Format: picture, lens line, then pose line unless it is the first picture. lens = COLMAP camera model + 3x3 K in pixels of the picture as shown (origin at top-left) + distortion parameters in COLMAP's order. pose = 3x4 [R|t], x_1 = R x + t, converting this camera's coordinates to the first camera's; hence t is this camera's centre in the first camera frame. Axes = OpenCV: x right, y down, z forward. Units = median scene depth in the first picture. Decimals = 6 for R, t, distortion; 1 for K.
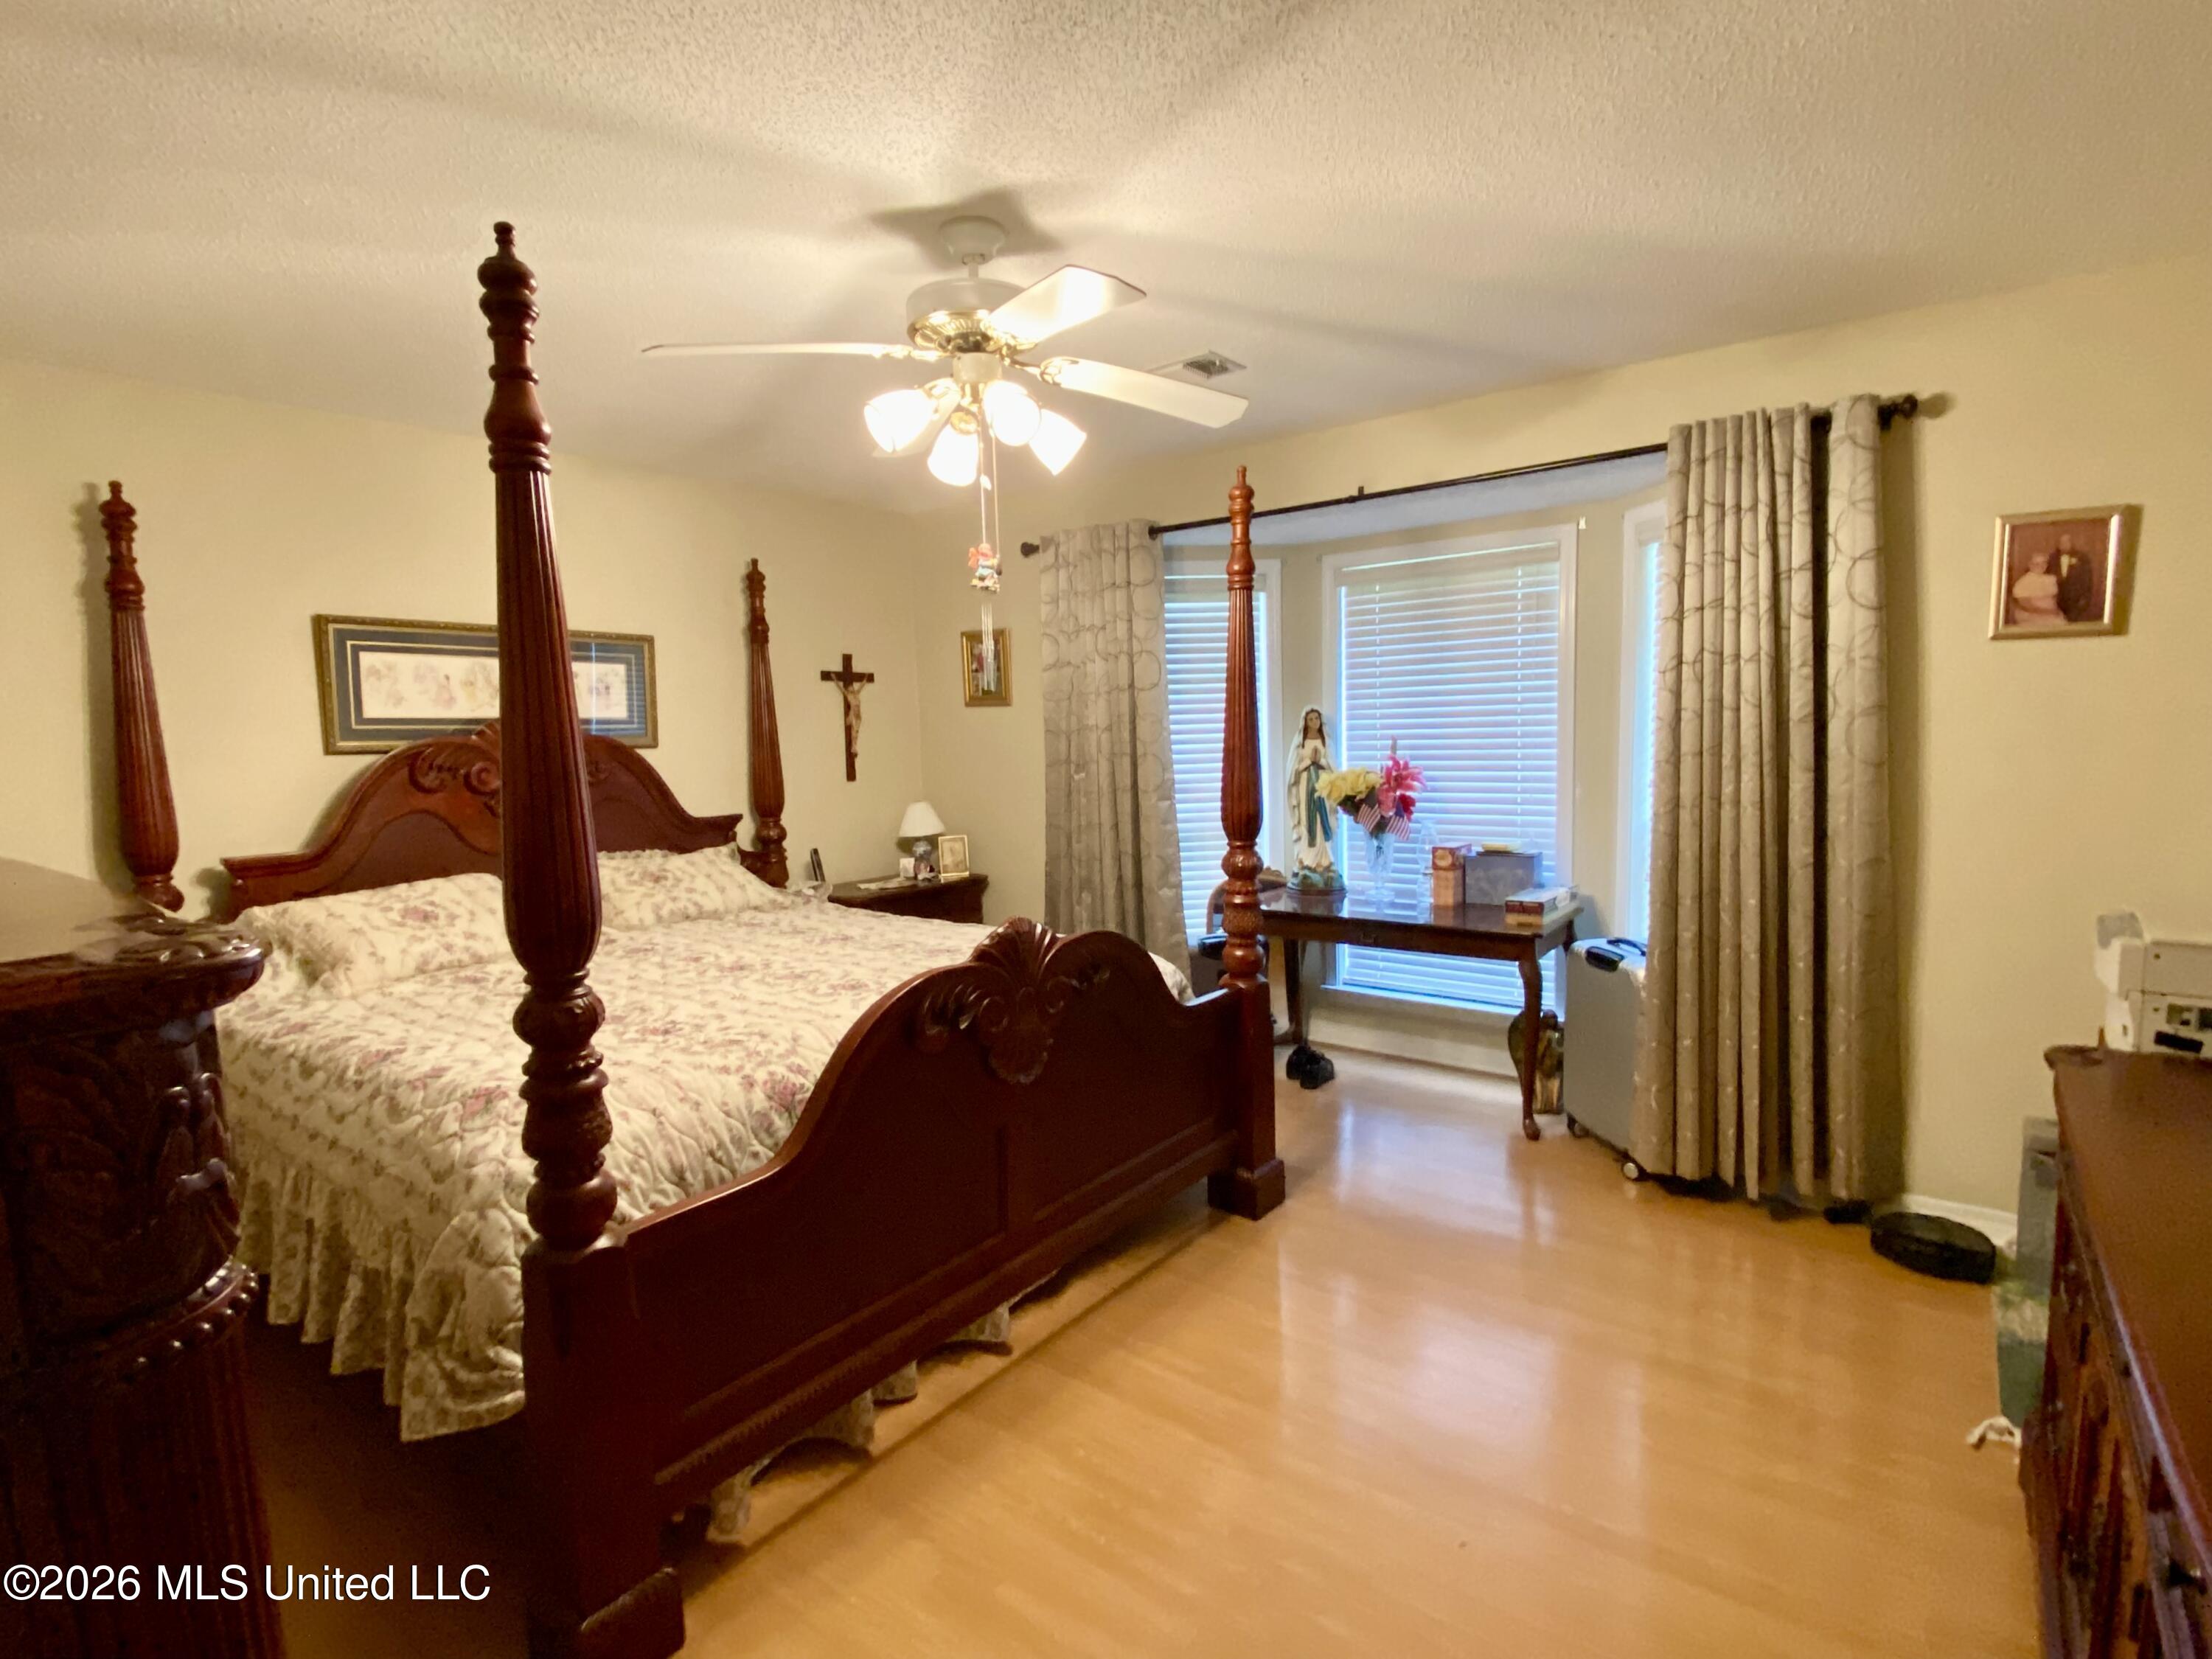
lens RADIAL K [[1051.8, 0, 1106.0], [0, 1051.8, 829.5], [0, 0, 1]] dist [0.068116, -0.062606]
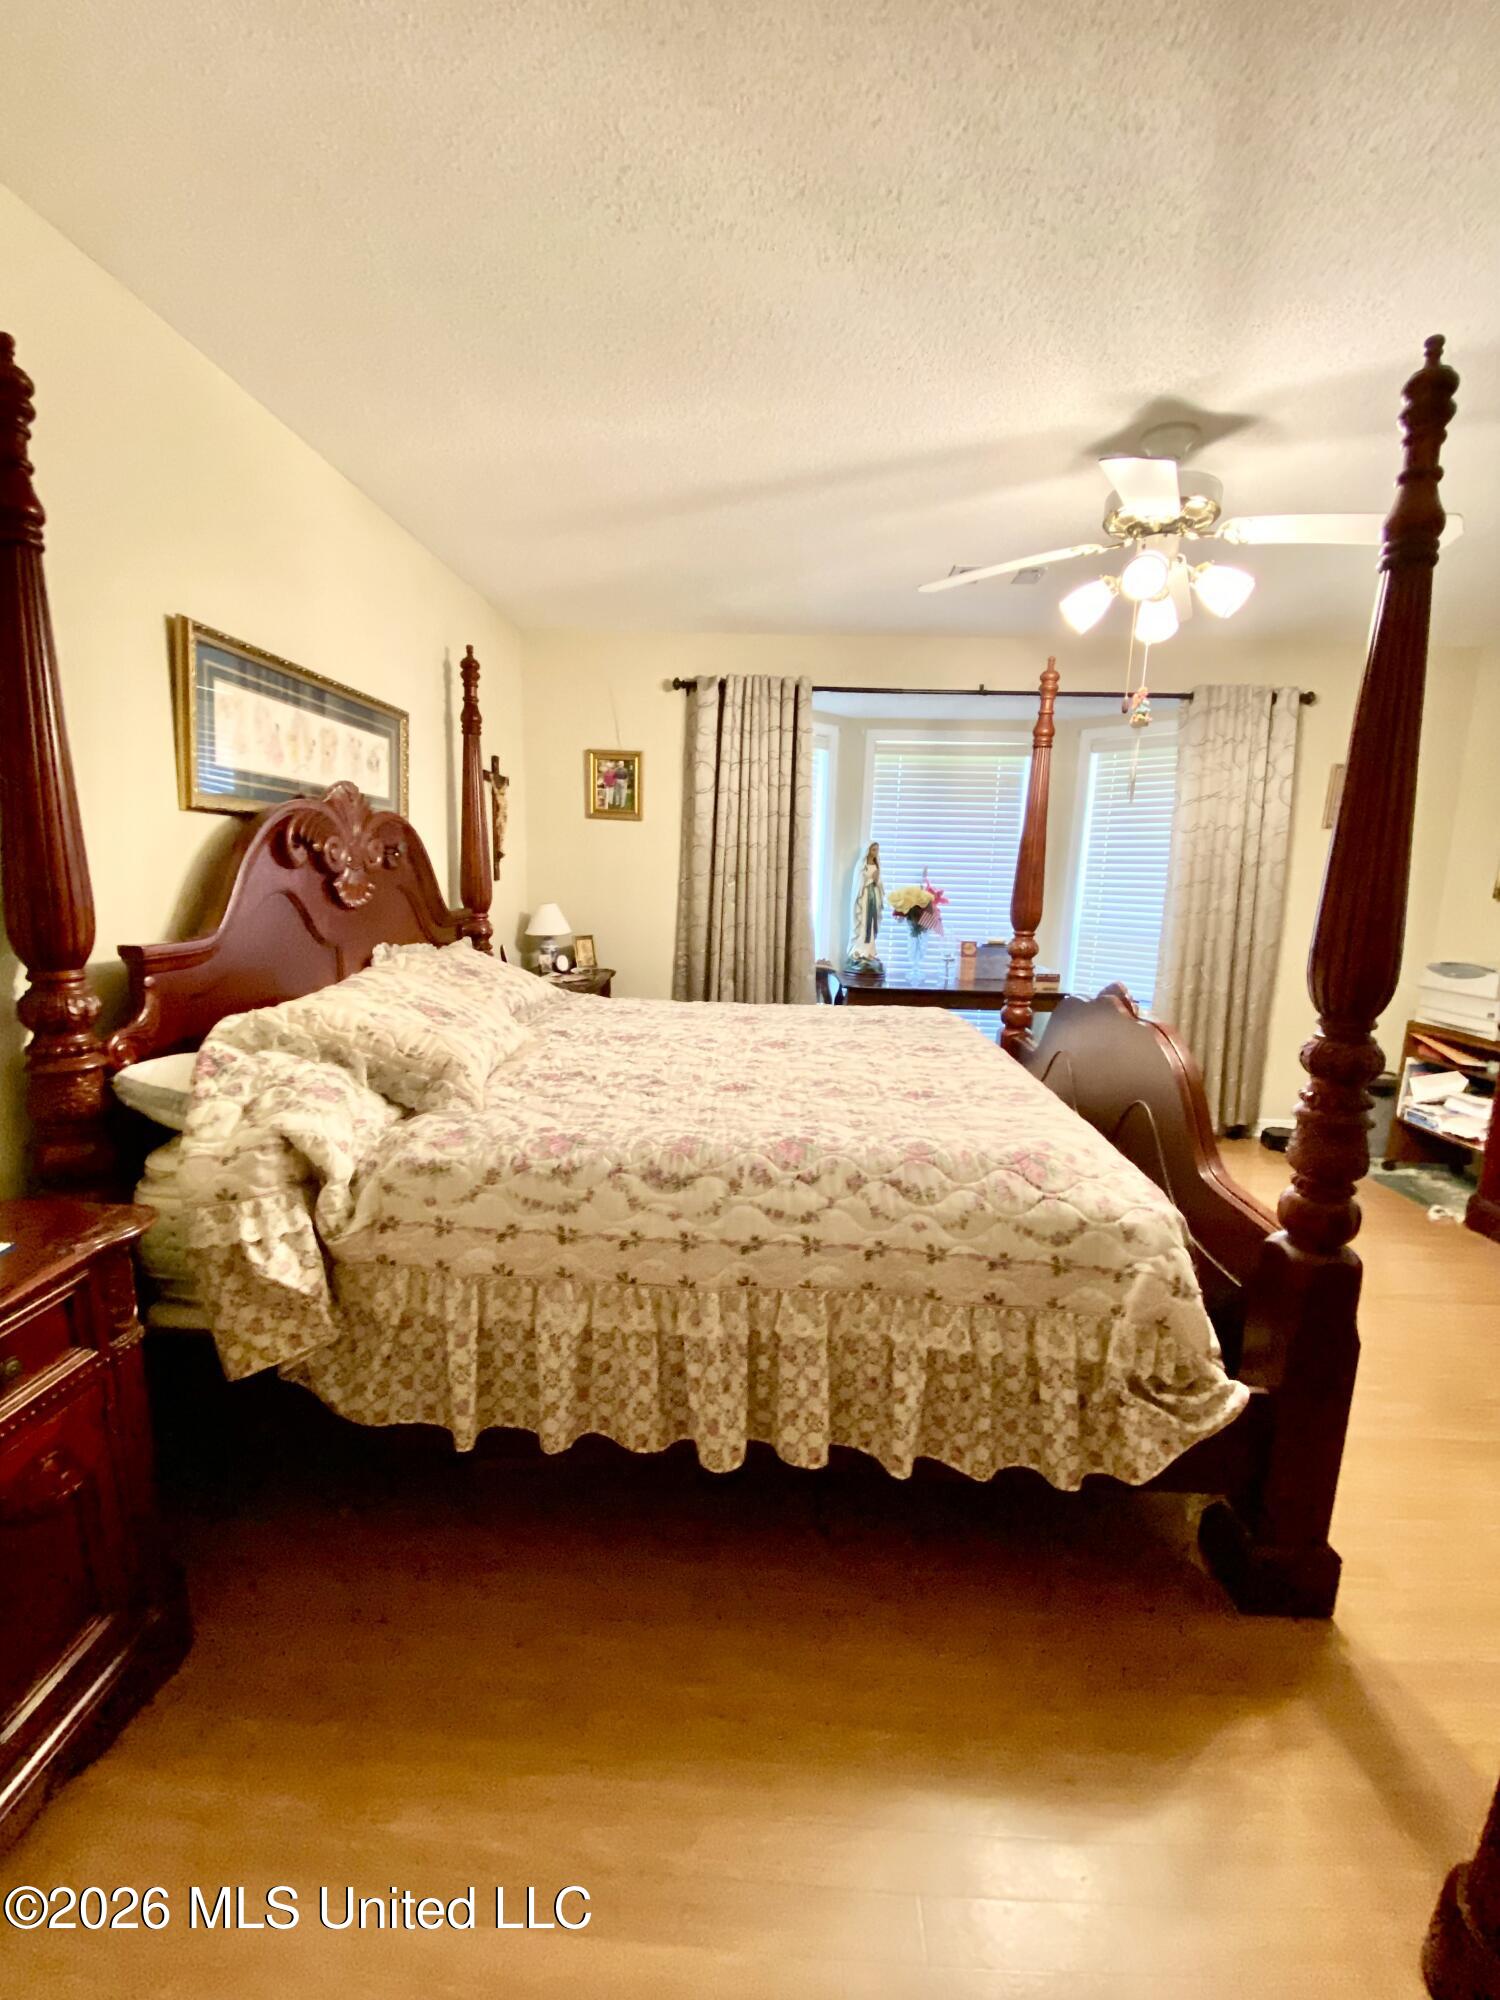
lens RADIAL K [[791.9, 0, 750.0], [0, 791.9, 1000.0], [0, 0, 1]] dist [0.048028, -0.039802]
pose [[0.825336, -0.041935, 0.563082, -0.708161], [0.001807, 0.997429, 0.071634, 0.022812], [-0.564638, -0.058104, 0.823291, 0.303150]]
